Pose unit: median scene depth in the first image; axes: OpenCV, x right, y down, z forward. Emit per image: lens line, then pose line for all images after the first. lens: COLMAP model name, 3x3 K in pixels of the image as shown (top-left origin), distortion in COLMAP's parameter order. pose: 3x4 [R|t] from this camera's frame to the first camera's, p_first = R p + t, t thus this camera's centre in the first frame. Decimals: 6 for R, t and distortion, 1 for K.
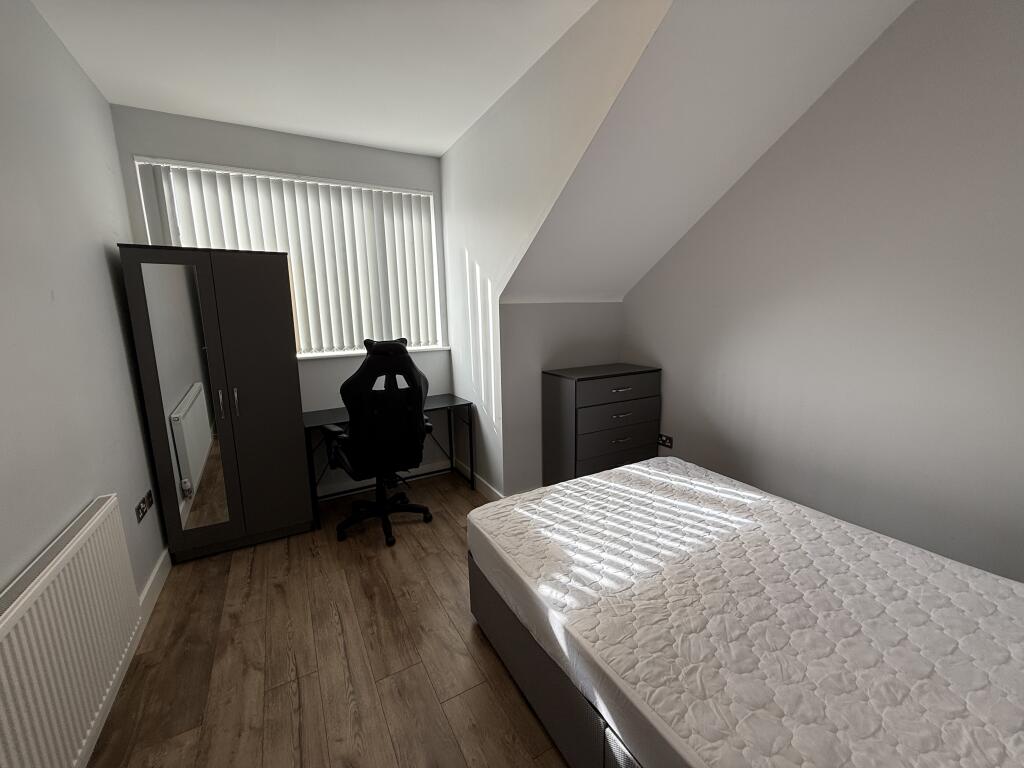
lens RADIAL K [[413.1, 0, 509.9], [0, 413.1, 386.1], [0, 0, 1]] dist [0.000064, 0.000456]
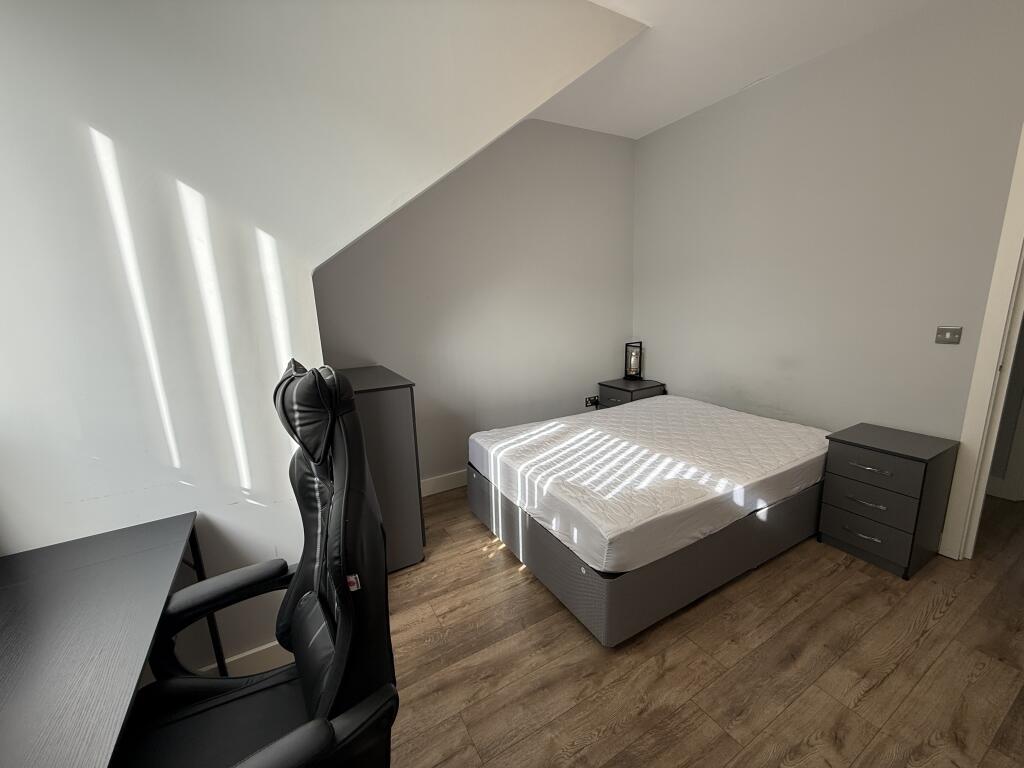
lens RADIAL K [[413.1, 0, 505.2], [0, 413.1, 390.5], [0, 0, 1]] dist [0.000064, 0.000456]
pose [[-0.009461, -0.194121, 0.980932, -0.926163], [0.210430, 0.958622, 0.191735, -0.183862], [-0.977563, 0.208232, 0.031779, 1.226176]]
